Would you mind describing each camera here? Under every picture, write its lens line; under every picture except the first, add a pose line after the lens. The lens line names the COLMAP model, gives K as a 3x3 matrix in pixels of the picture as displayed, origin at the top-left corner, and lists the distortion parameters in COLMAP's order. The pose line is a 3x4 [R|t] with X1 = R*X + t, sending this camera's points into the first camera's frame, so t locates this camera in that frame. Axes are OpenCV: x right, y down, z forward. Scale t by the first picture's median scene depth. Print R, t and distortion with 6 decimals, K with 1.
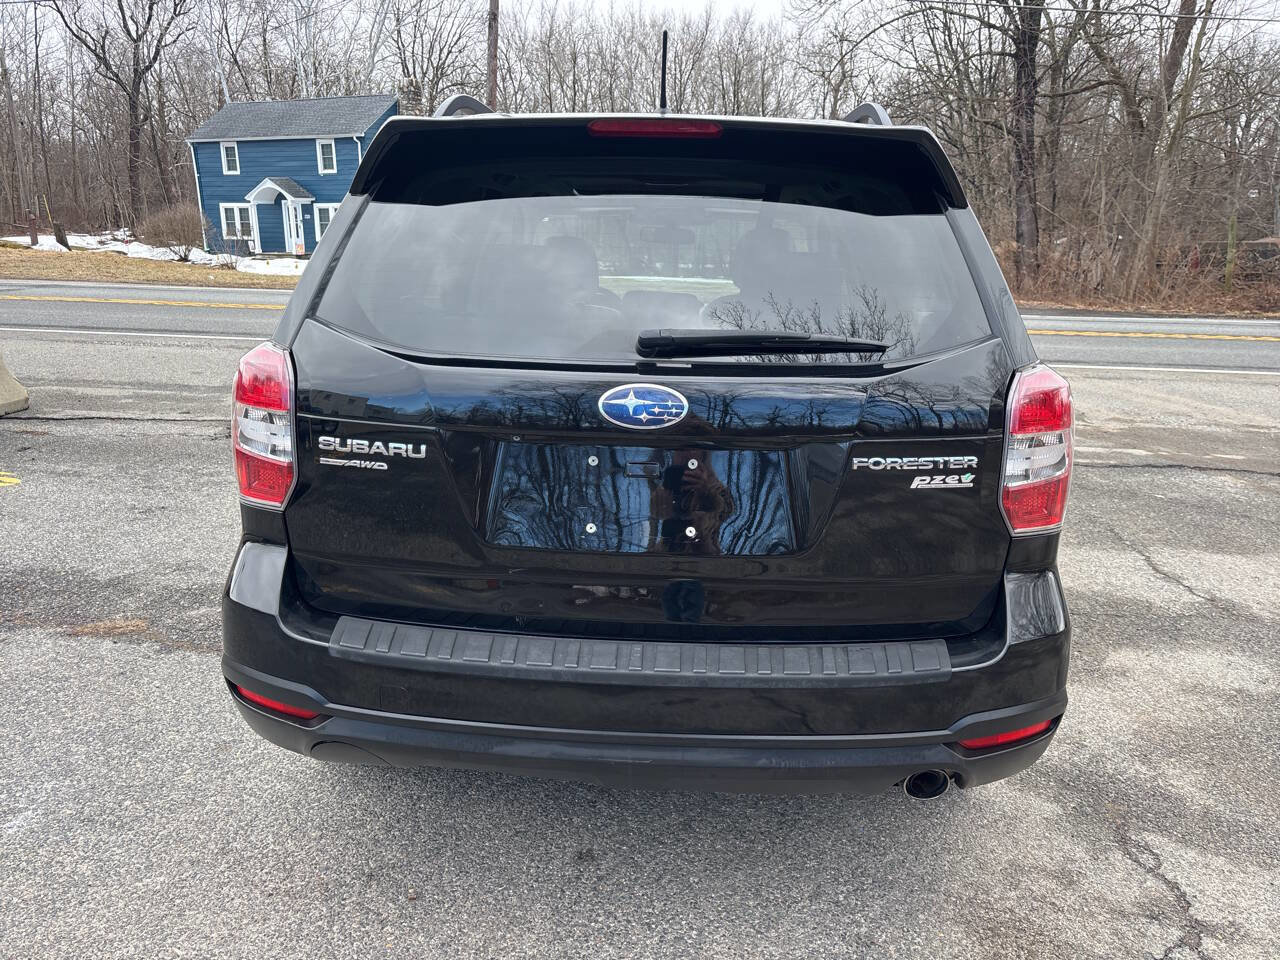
lens RADIAL K [[962.4, 0, 637.5], [0, 962.4, 486.1], [0, 0, 1]] dist [0.055068, -0.057748]
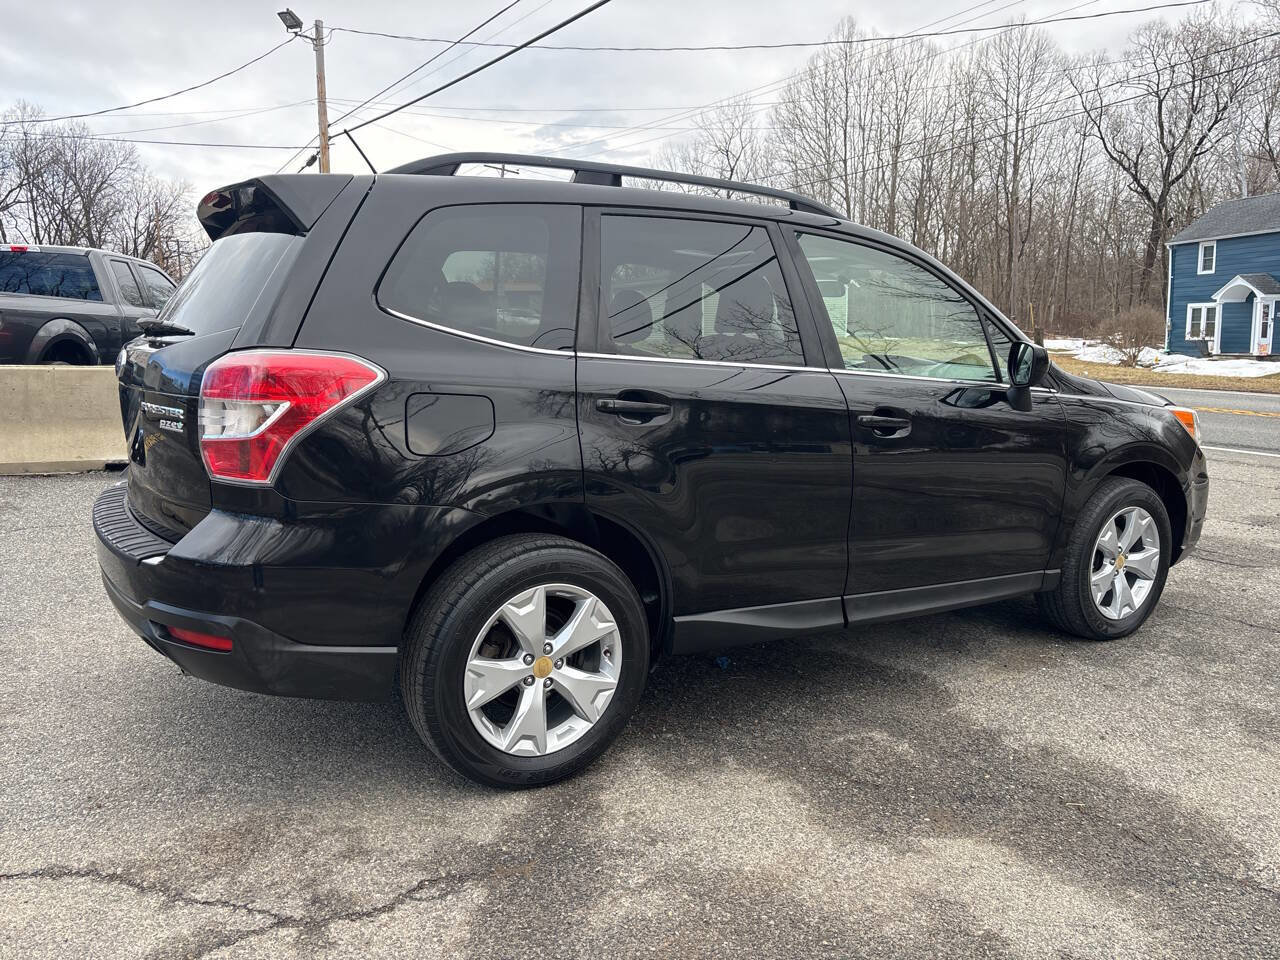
lens RADIAL K [[962.4, 0, 637.2], [0, 962.4, 480.3], [0, 0, 1]] dist [0.055068, -0.057748]
pose [[0.567658, 0.115948, -0.815058, 0.073601], [-0.205315, 0.978689, -0.003769, -0.002384], [0.797251, 0.169483, 0.579367, 0.030039]]
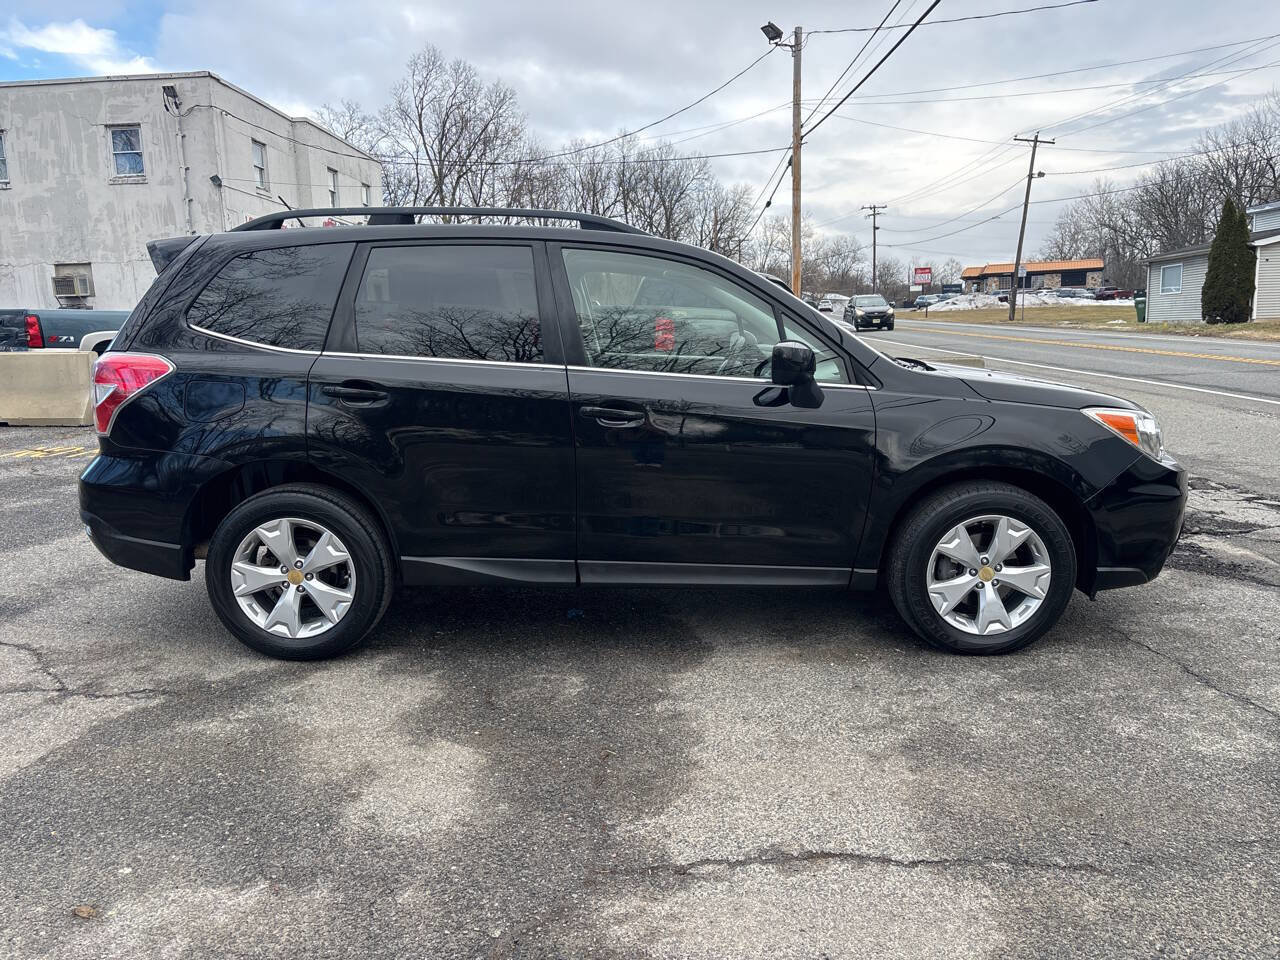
lens RADIAL K [[962.4, 0, 637.4], [0, 962.4, 485.7], [0, 0, 1]] dist [0.055068, -0.057748]
pose [[0.048696, 0.155307, -0.986665, 0.107795], [-0.234871, 0.961918, 0.139820, -0.017088], [0.970806, 0.224931, 0.083319, 0.084154]]
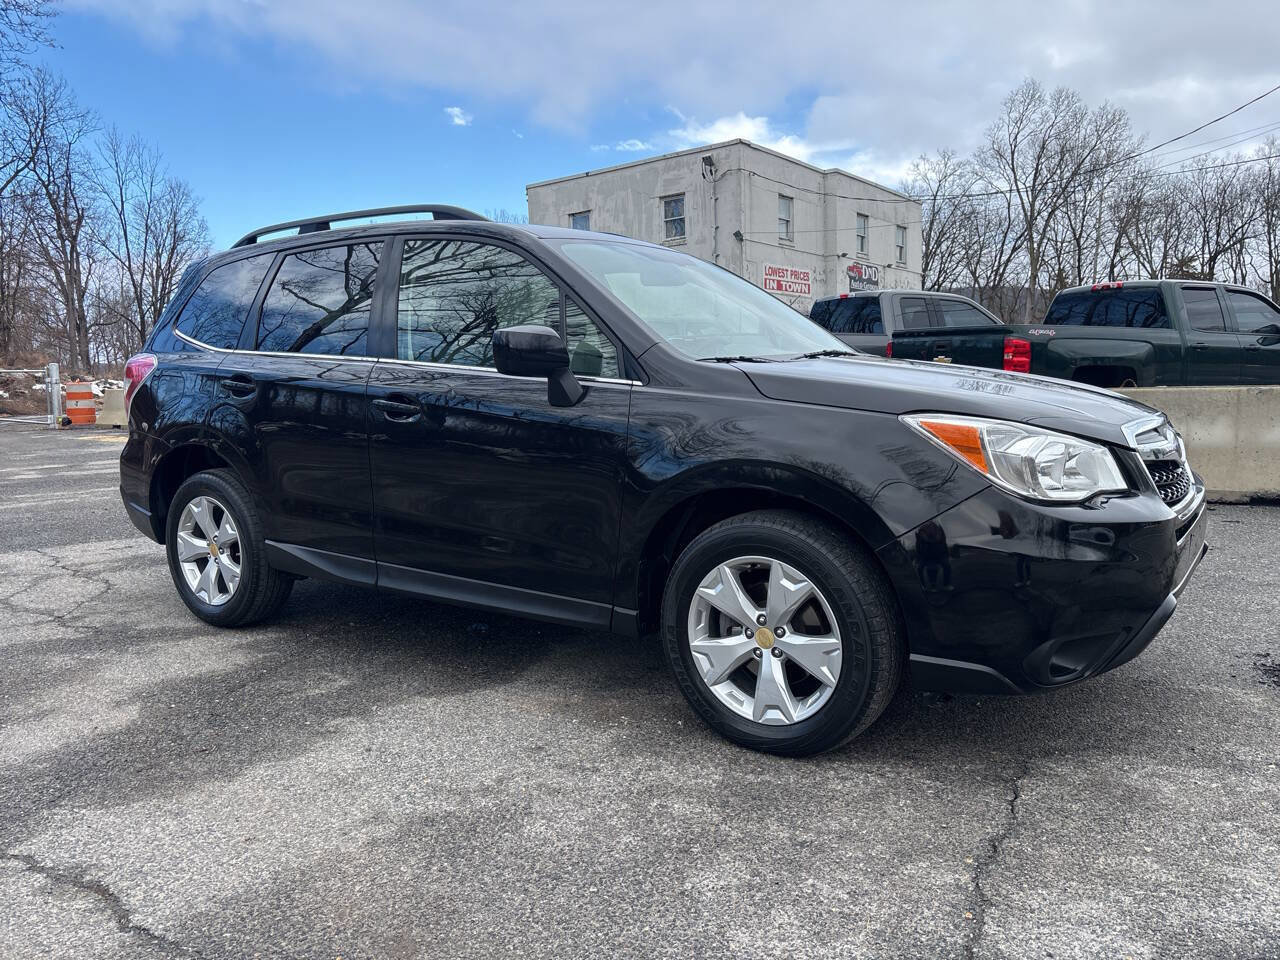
lens RADIAL K [[962.4, 0, 635.5], [0, 962.4, 482.9], [0, 0, 1]] dist [0.055068, -0.057748]
pose [[-0.527338, 0.090352, -0.844838, 0.081258], [-0.198833, 0.953597, 0.226092, -0.027024], [0.826063, 0.287209, -0.484903, 0.144909]]
